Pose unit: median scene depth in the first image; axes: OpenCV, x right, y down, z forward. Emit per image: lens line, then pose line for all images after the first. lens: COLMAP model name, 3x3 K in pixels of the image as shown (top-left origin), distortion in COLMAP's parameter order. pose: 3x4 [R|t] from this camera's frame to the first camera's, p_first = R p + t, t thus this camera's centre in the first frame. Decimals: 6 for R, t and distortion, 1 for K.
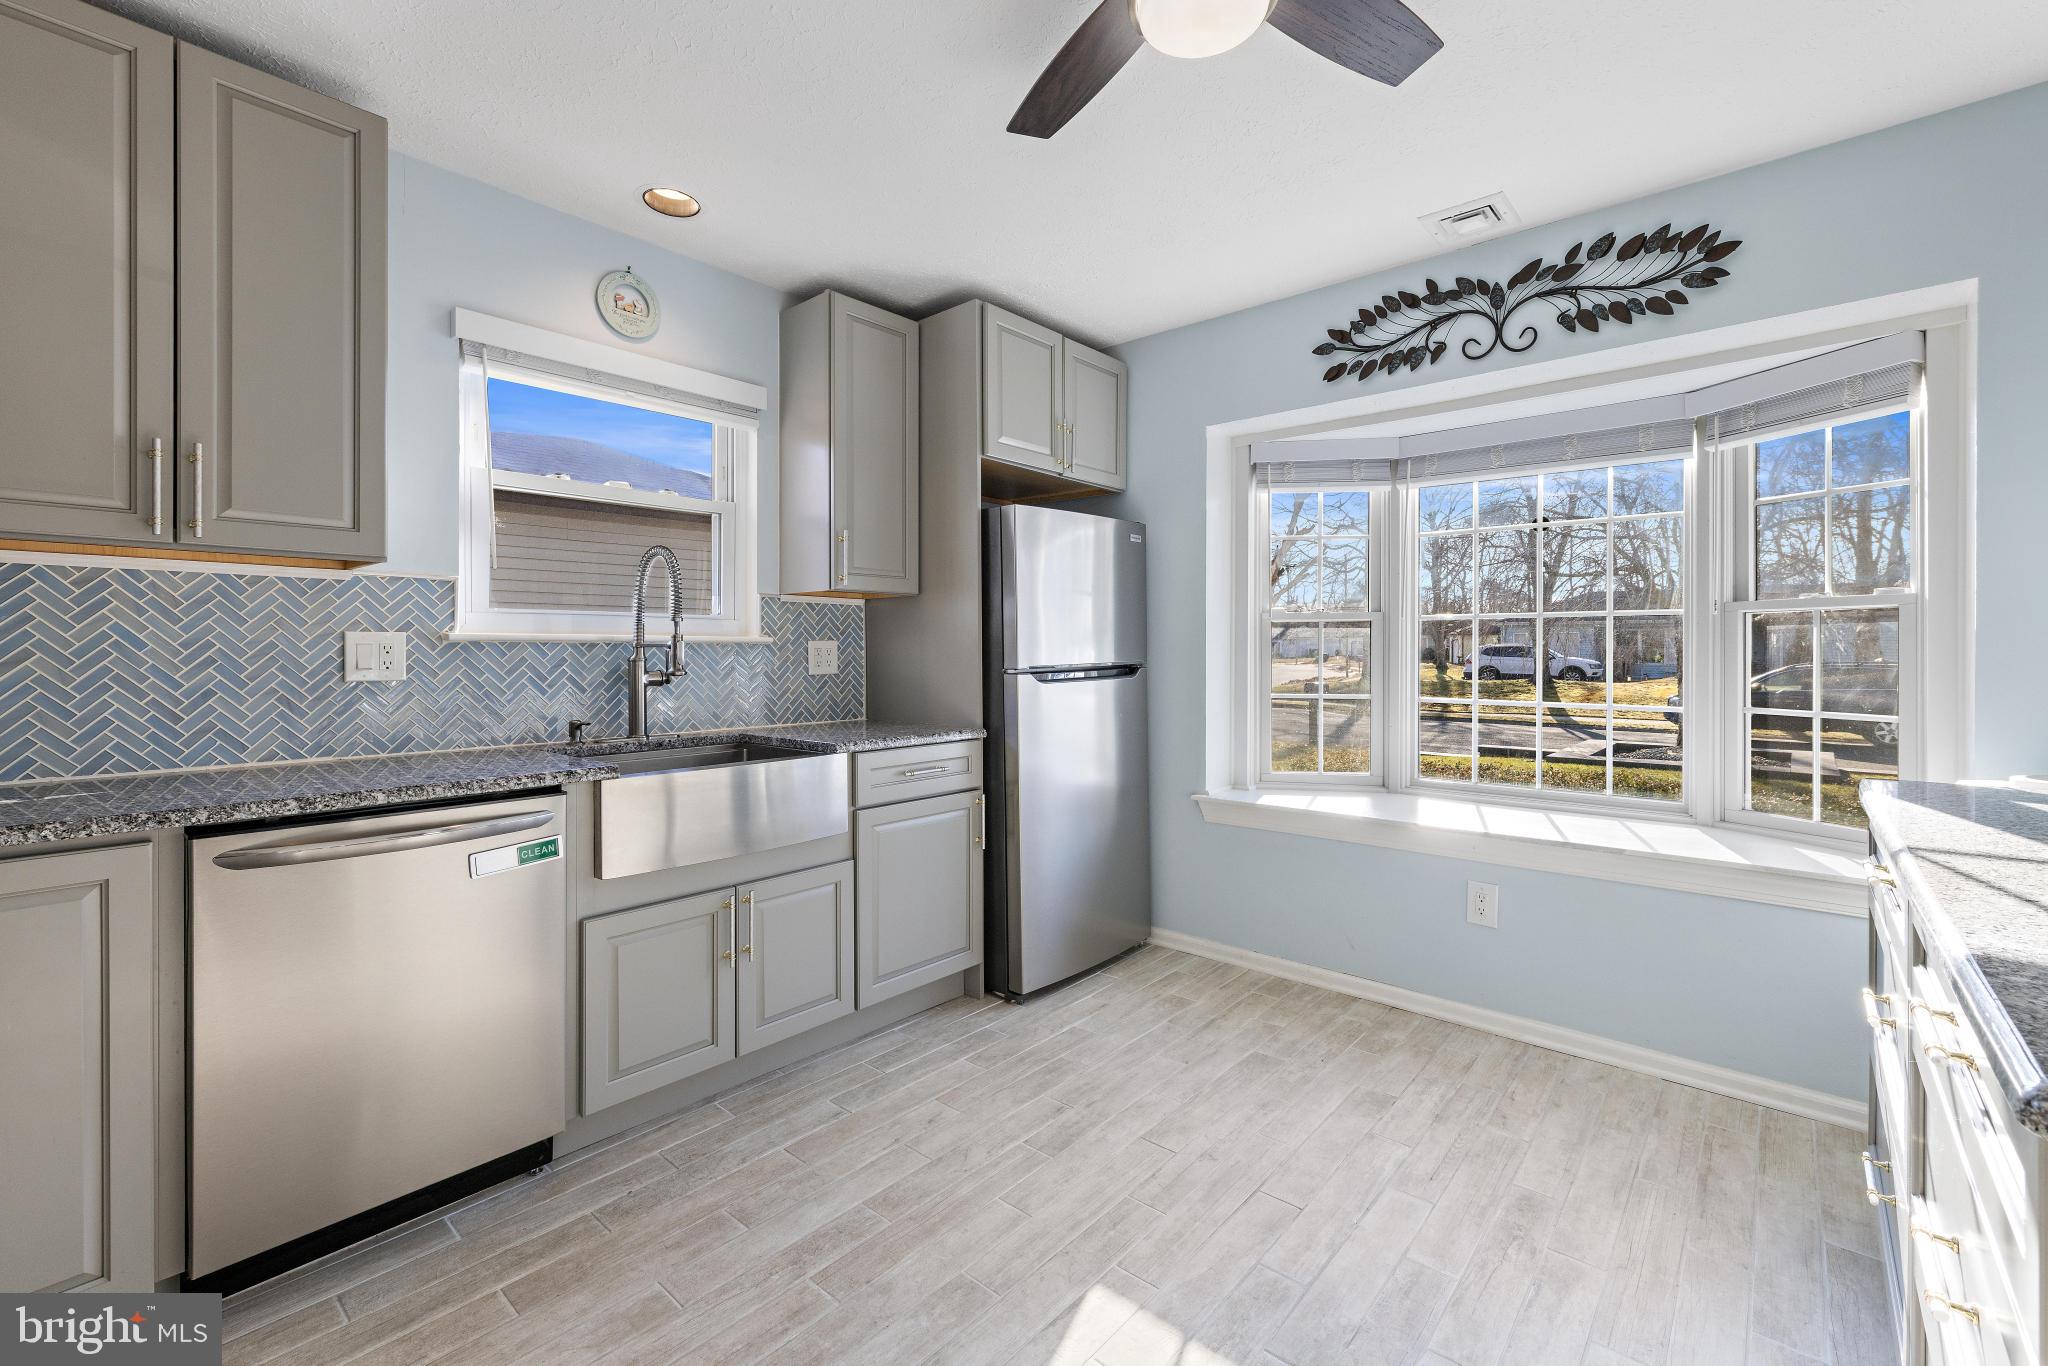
lens RADIAL K [[864.0, 0, 1033.4], [0, 864.0, 653.6], [0, 0, 1]] dist [-0.000534, -0.000336]
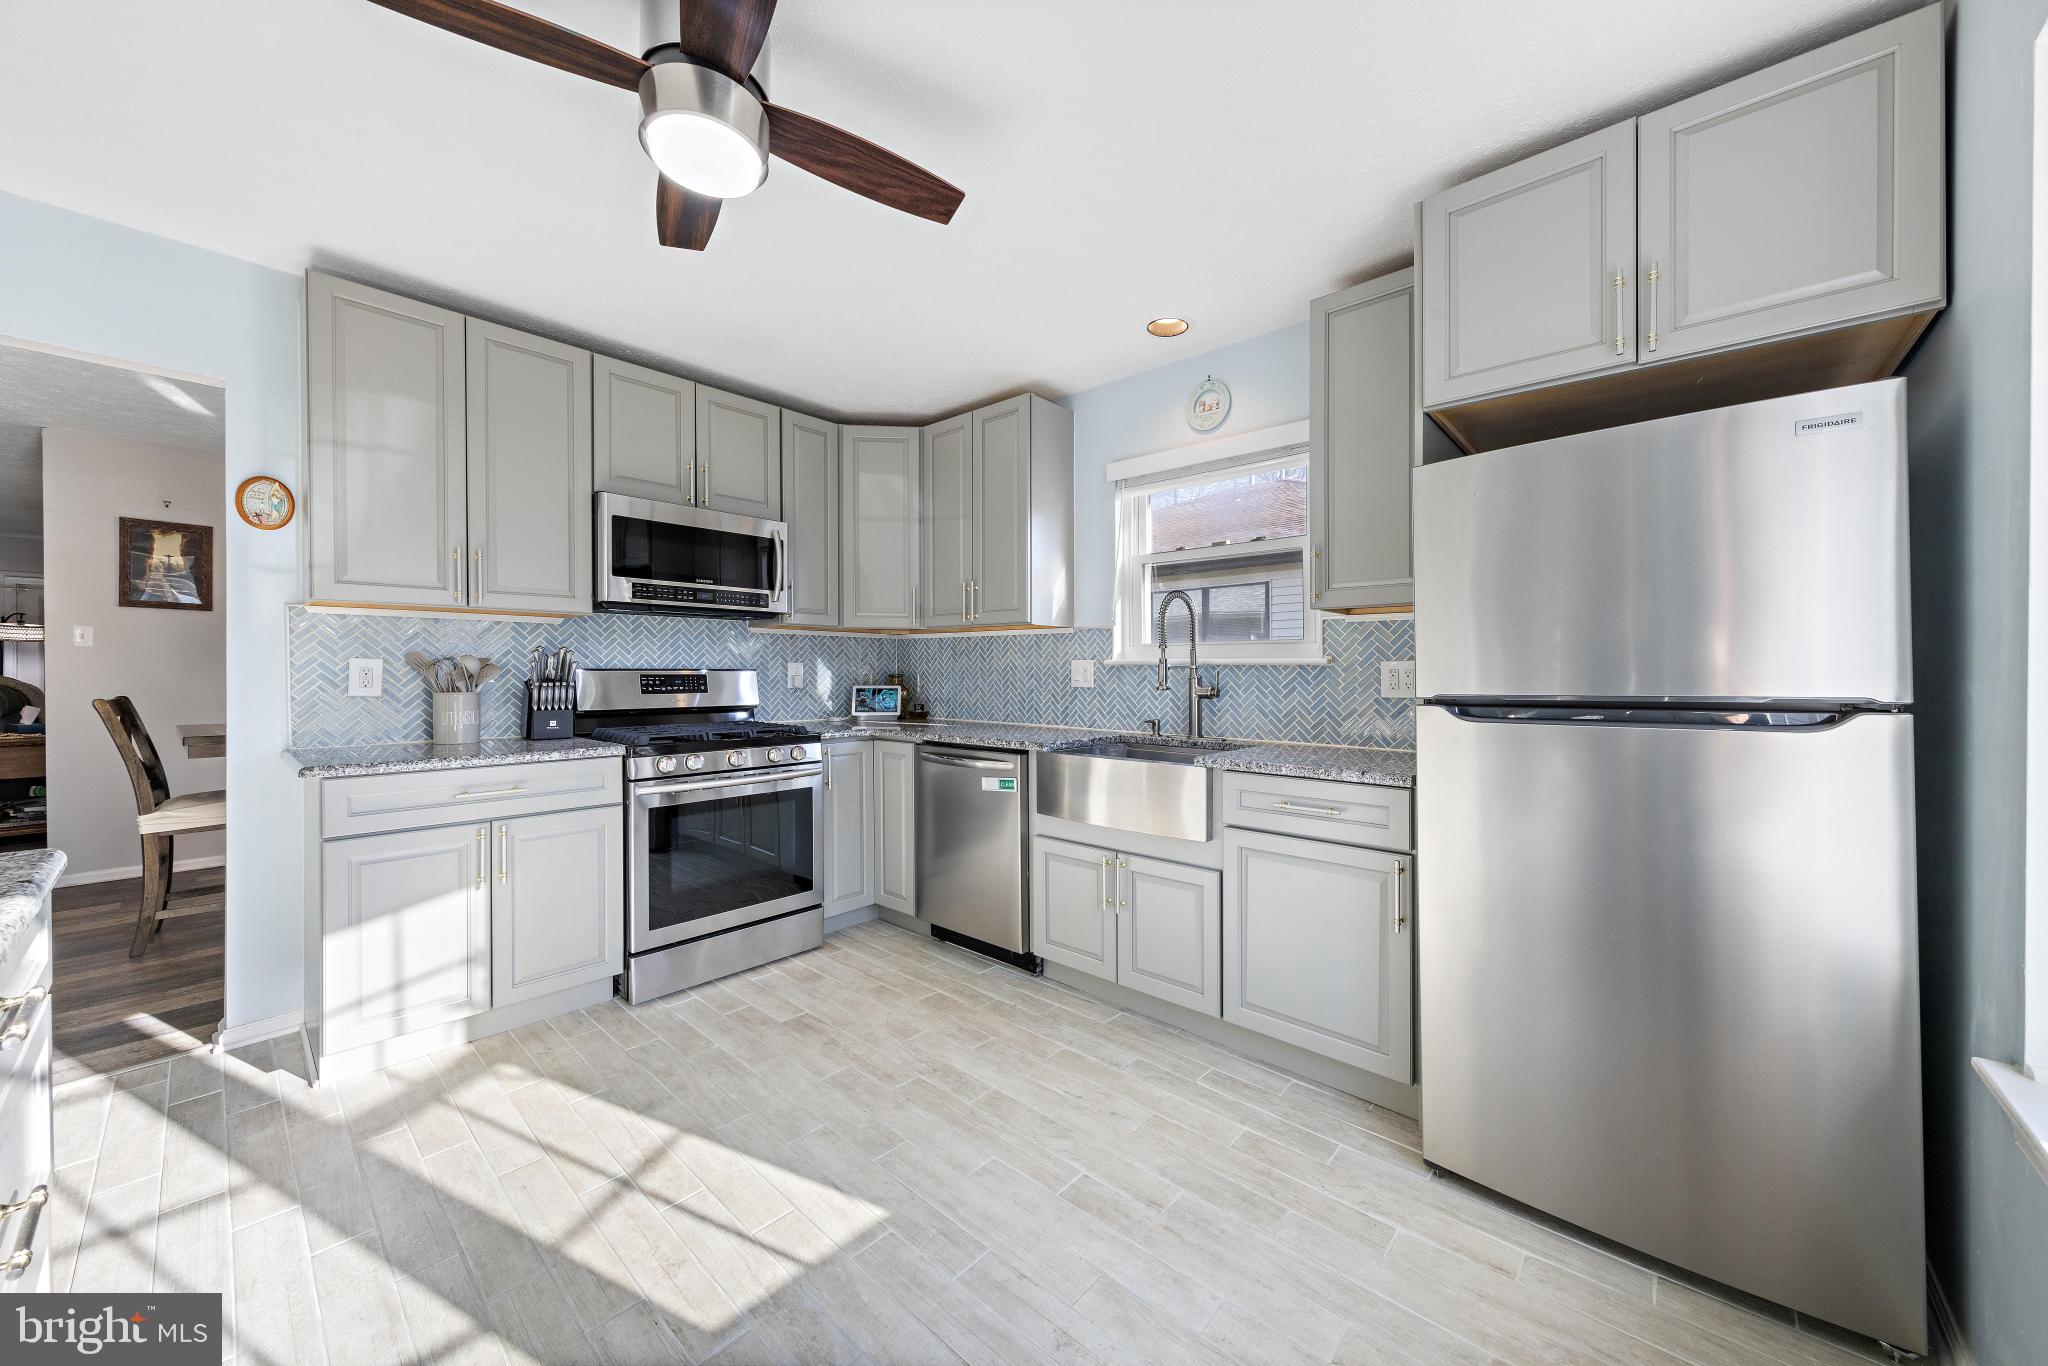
lens RADIAL K [[727.5, 0, 1034.7], [0, 727.5, 679.2], [0, 0, 1]] dist [0.000533, -0.000007]
pose [[-0.004105, 0.011792, -0.999922, 0.669145], [-0.007668, 0.999901, 0.011823, -0.002241], [0.999962, 0.007716, -0.004014, 0.784850]]
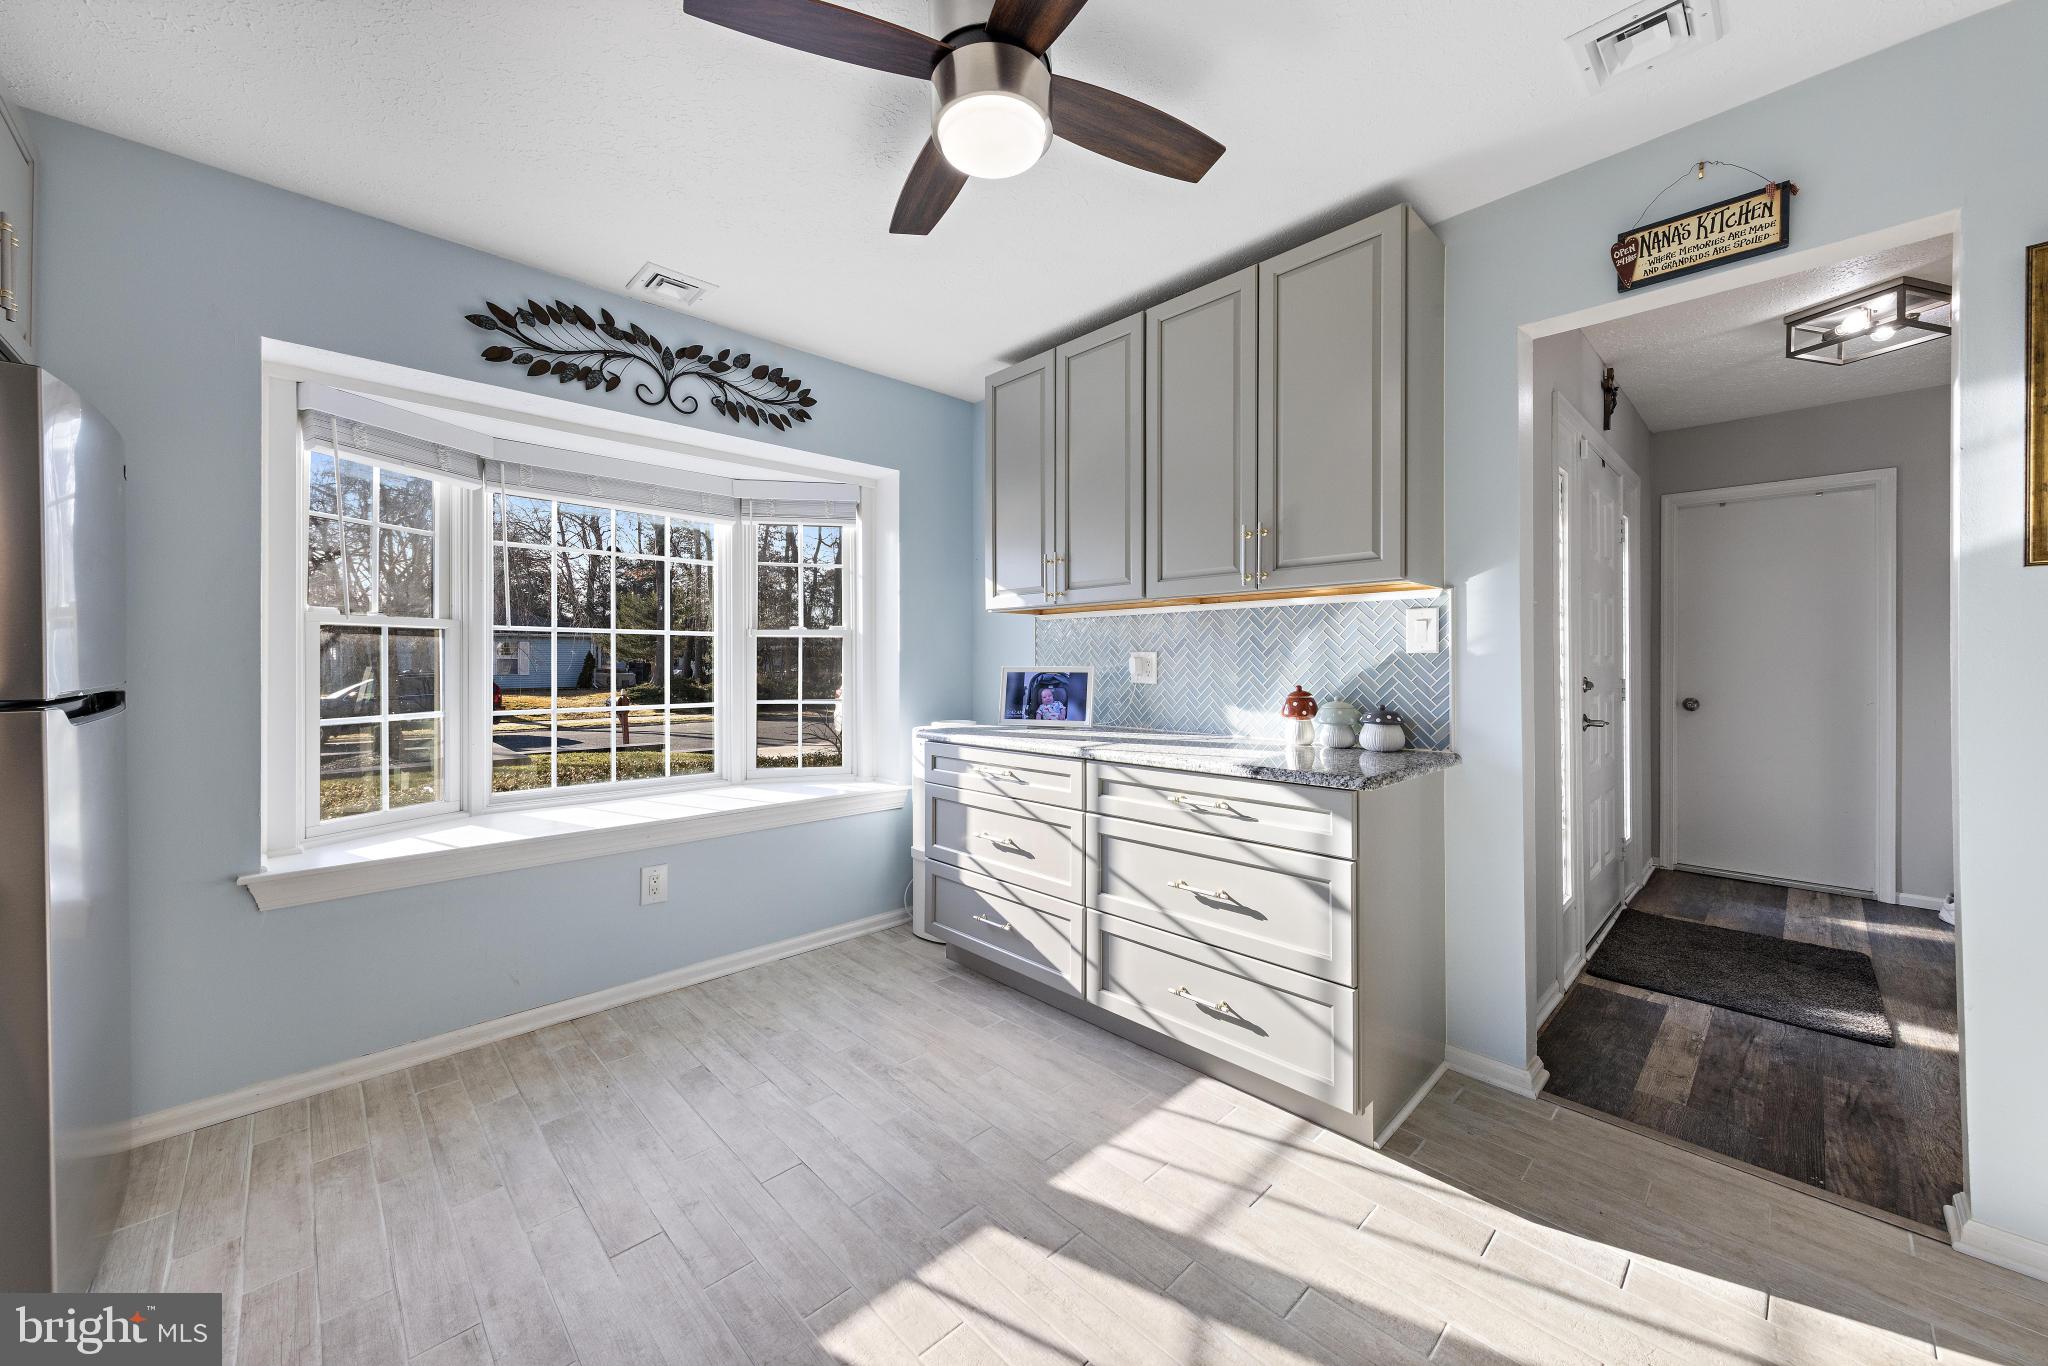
lens RADIAL K [[753.7, 0, 1028.5], [0, 753.7, 663.0], [0, 0, 1]] dist [0.001505, 0.000047]
pose [[0.082167, -0.001495, 0.996617, -0.465834], [0.004714, 0.999988, 0.001111, -0.001193], [-0.996607, 0.004606, 0.082173, 0.458485]]
